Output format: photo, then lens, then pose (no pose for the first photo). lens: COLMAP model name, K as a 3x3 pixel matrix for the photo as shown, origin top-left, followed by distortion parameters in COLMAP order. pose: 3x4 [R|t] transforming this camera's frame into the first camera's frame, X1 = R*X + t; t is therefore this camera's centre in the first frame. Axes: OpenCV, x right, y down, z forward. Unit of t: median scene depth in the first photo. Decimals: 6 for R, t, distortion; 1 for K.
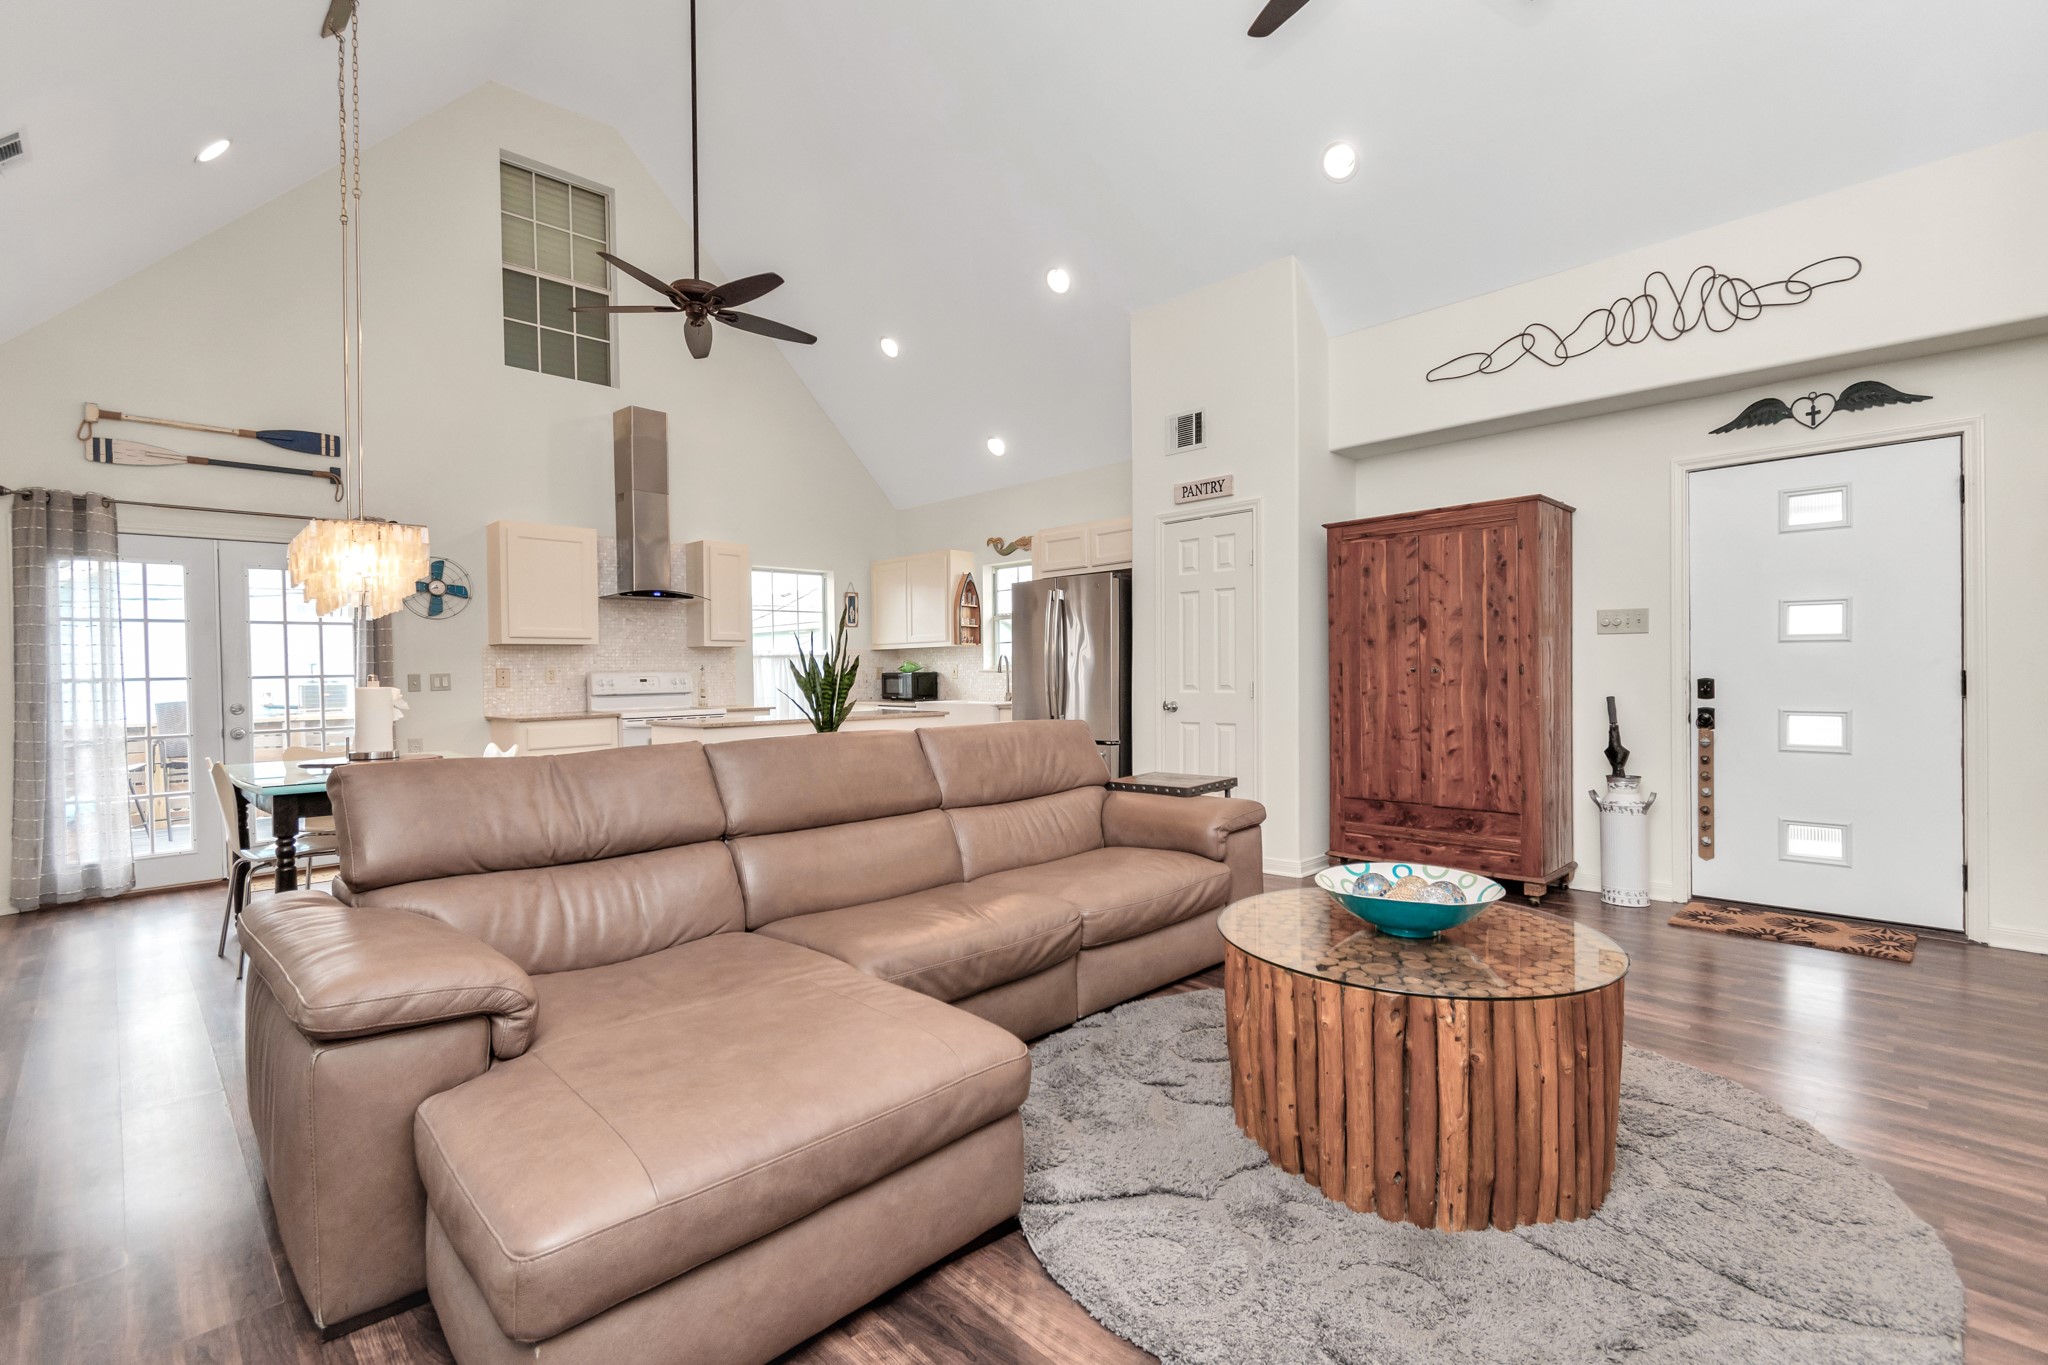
lens RADIAL K [[917.5, 0, 1023.6], [0, 917.5, 680.0], [0, 0, 1]] dist [0.008606, -0.005544]
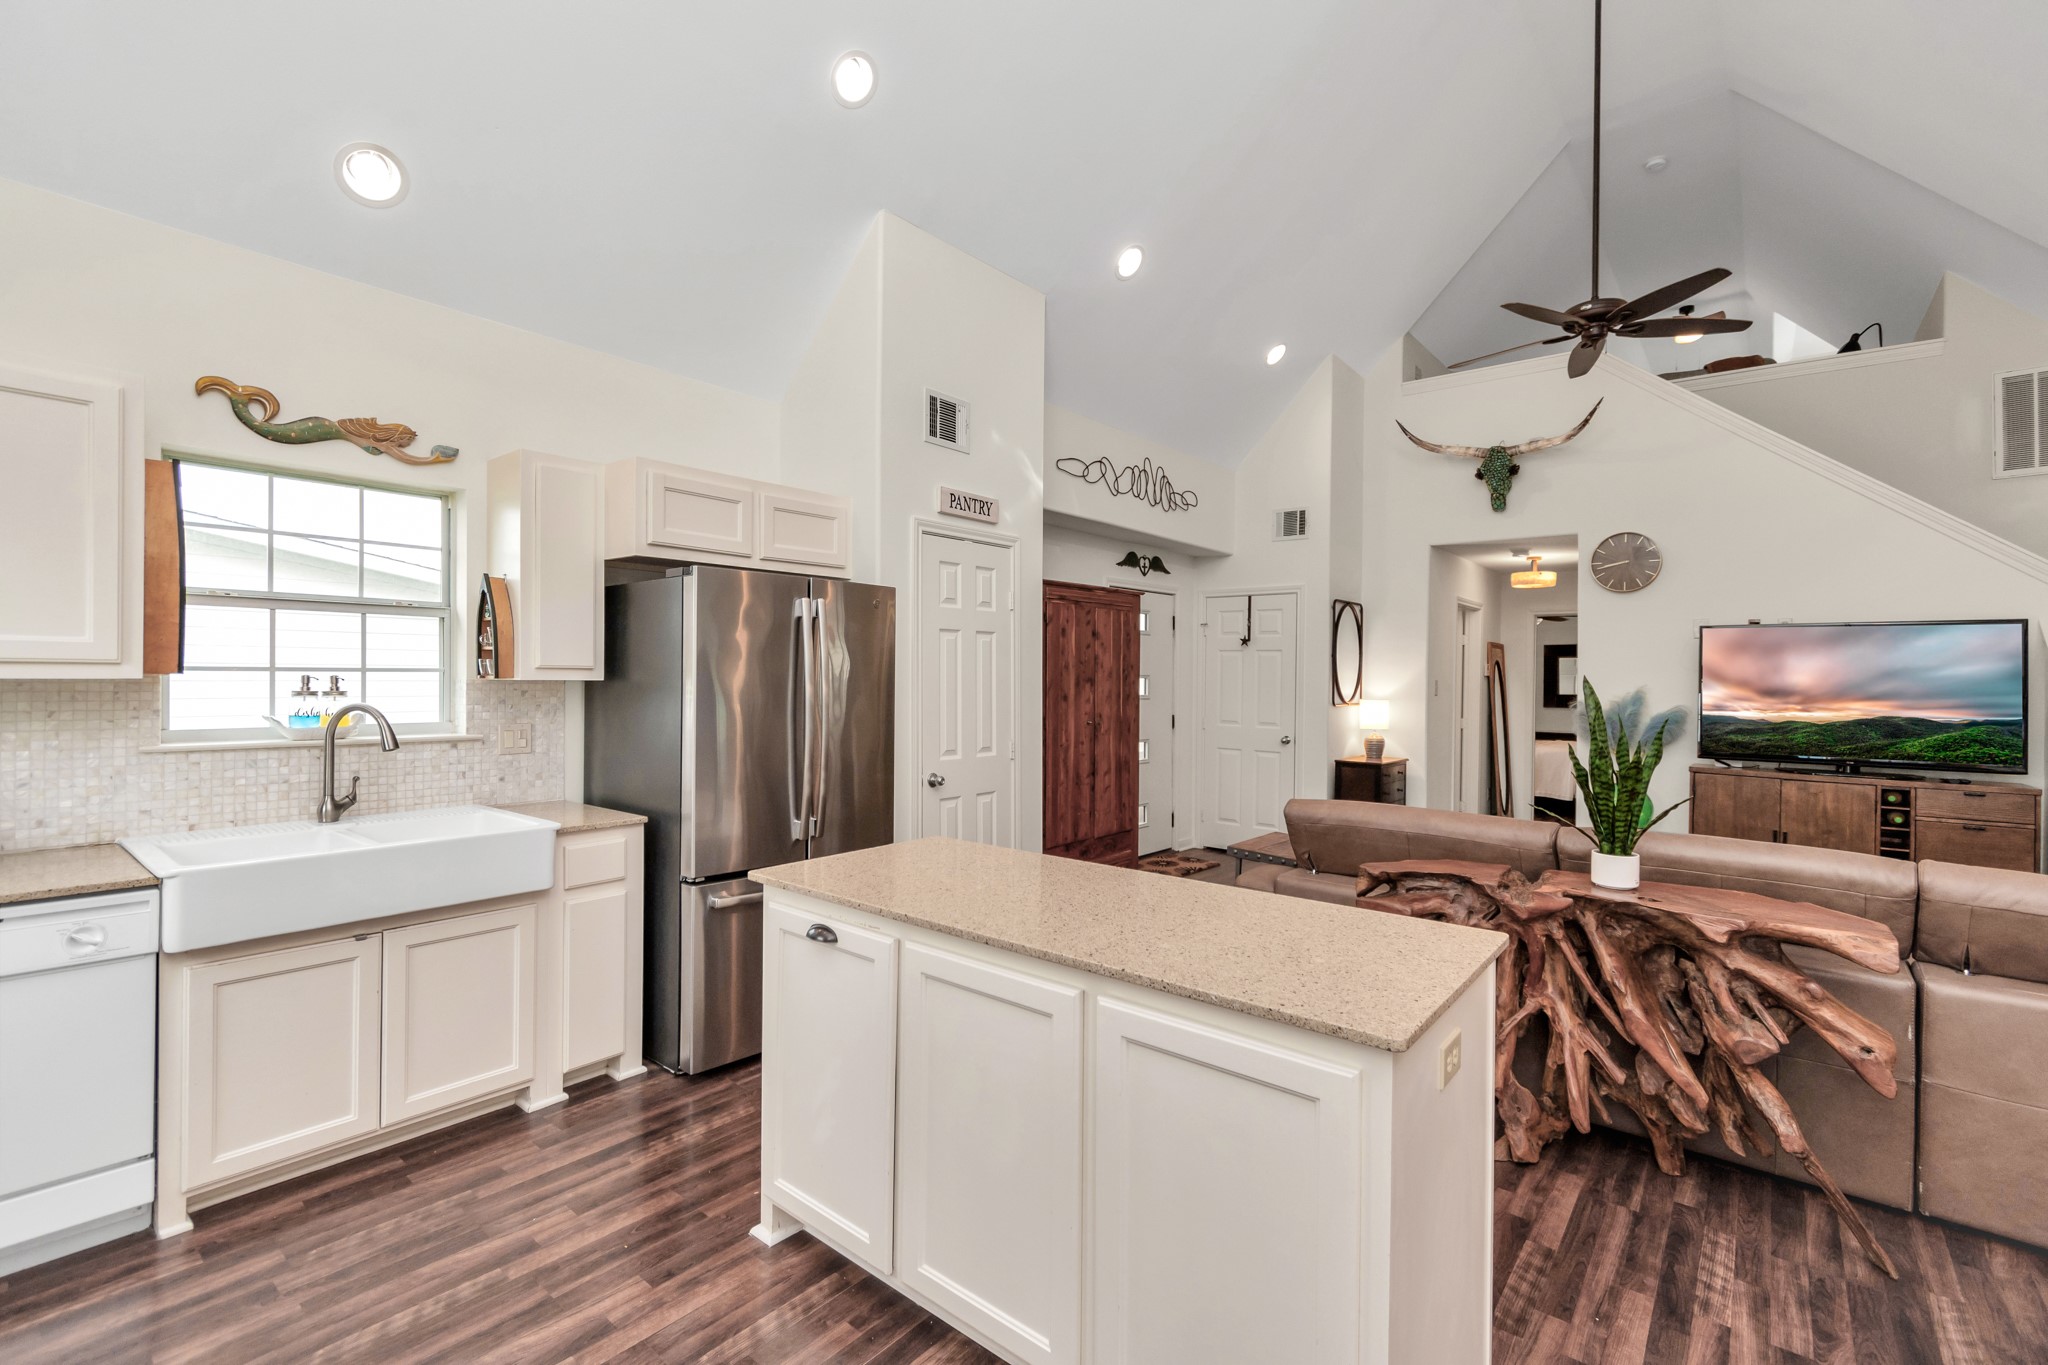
lens RADIAL K [[900.5, 0, 1021.5], [0, 900.5, 681.6], [0, 0, 1]] dist [0.000177, -0.000856]
pose [[-0.093654, 0.003683, 0.995598, -0.640765], [-0.001937, 0.999991, -0.003881, -0.054165], [-0.995603, -0.002292, -0.093646, 1.109468]]
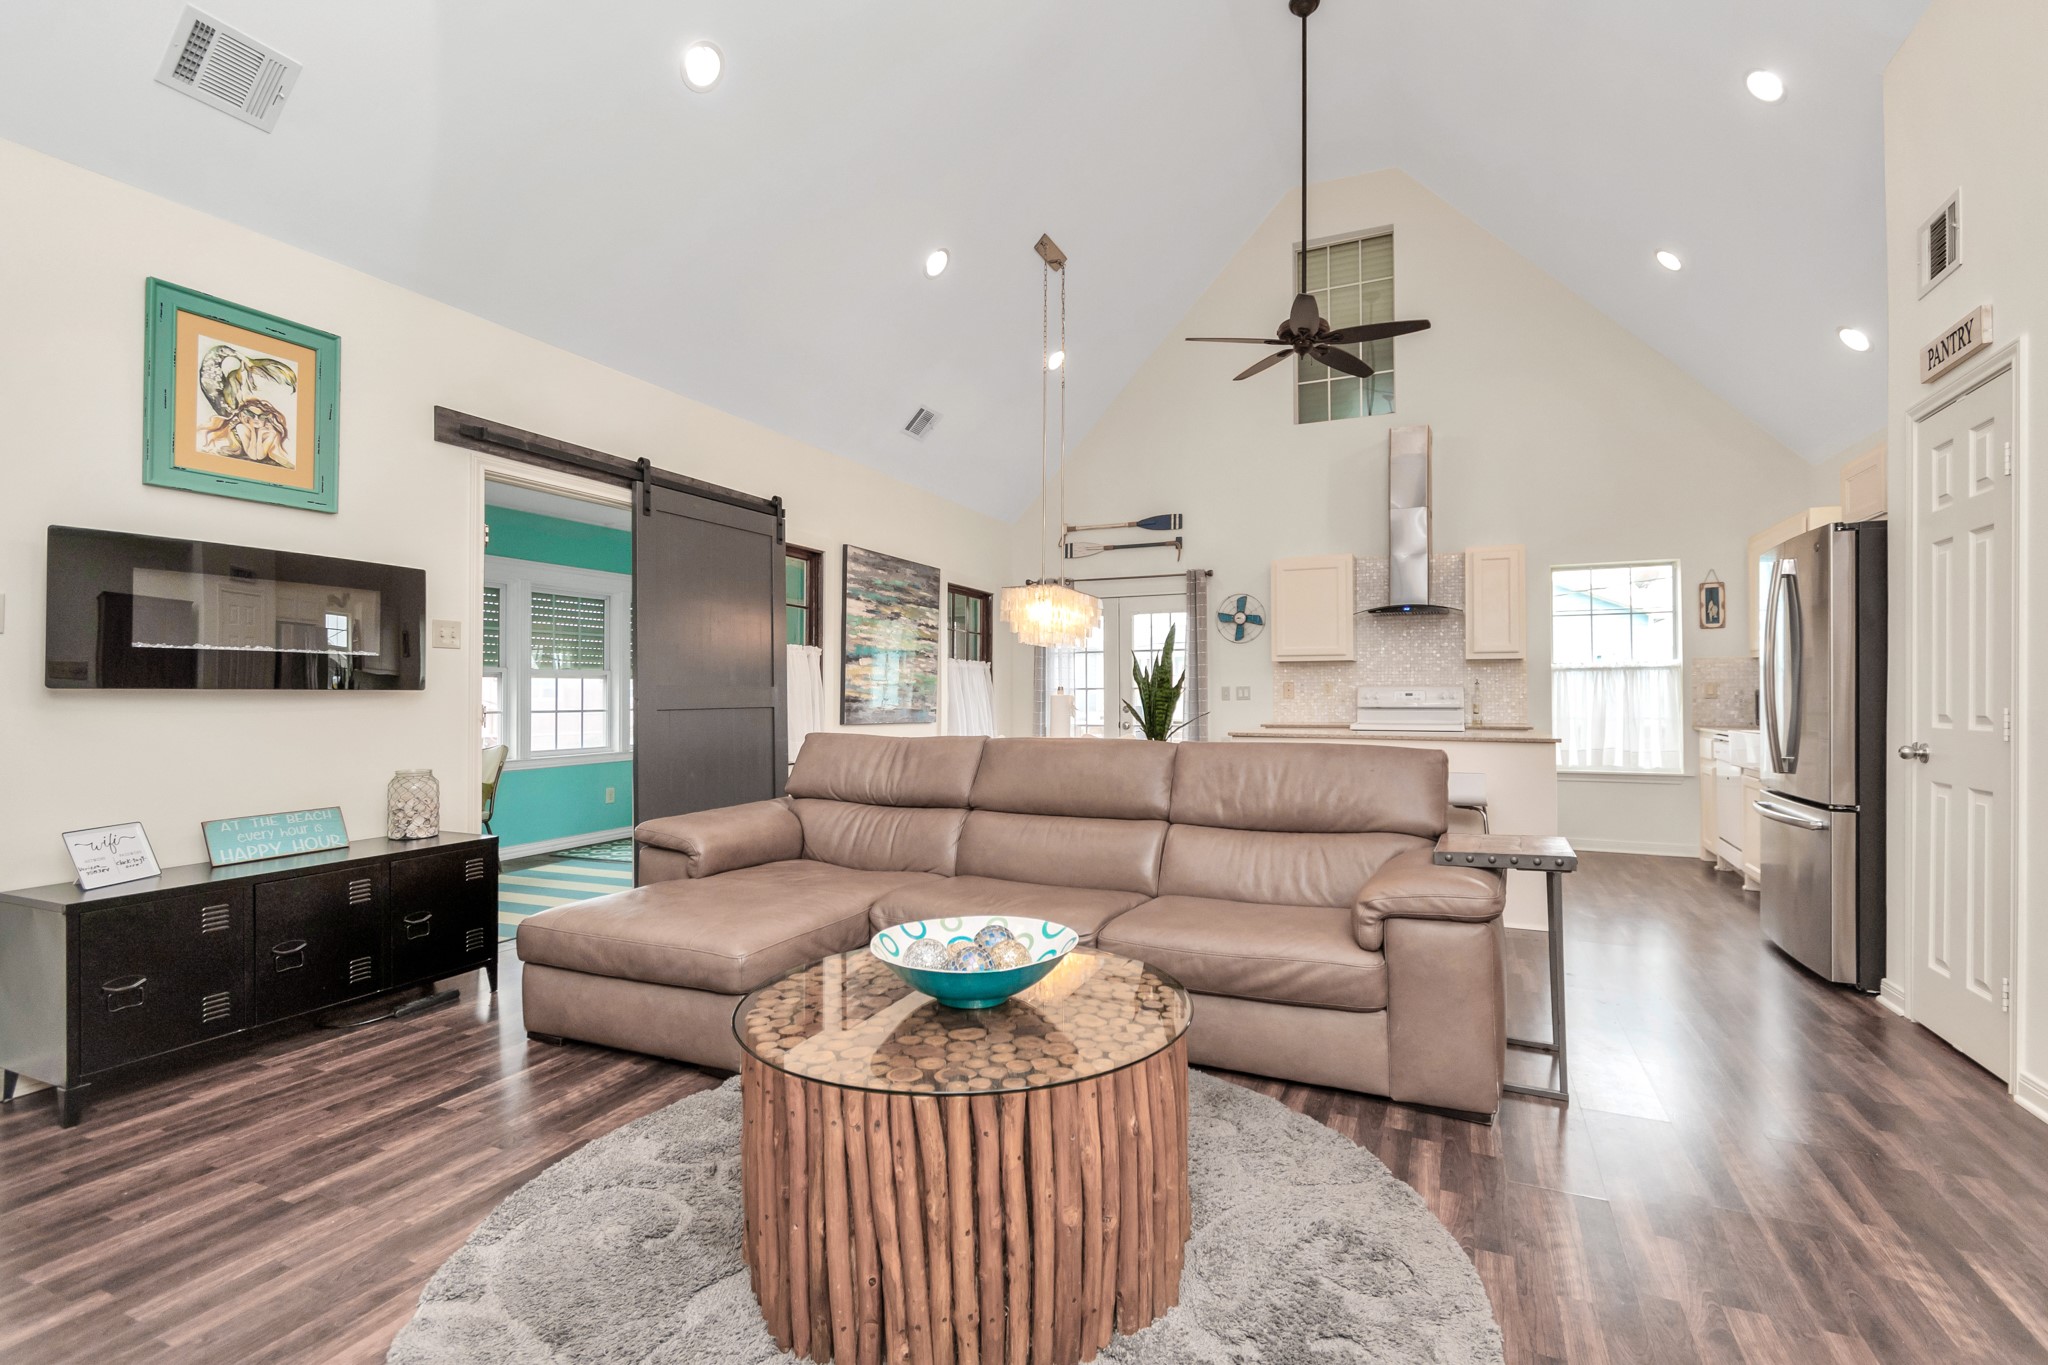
lens RADIAL K [[936.3, 0, 1036.6], [0, 936.3, 680.2], [0, 0, 1]] dist [-0.000586, -0.000444]
pose [[0.358067, -0.000815, -0.933695, 0.551486], [-0.014101, 0.999881, -0.006280, -0.003868], [0.933589, 0.015415, 0.358013, 0.337728]]
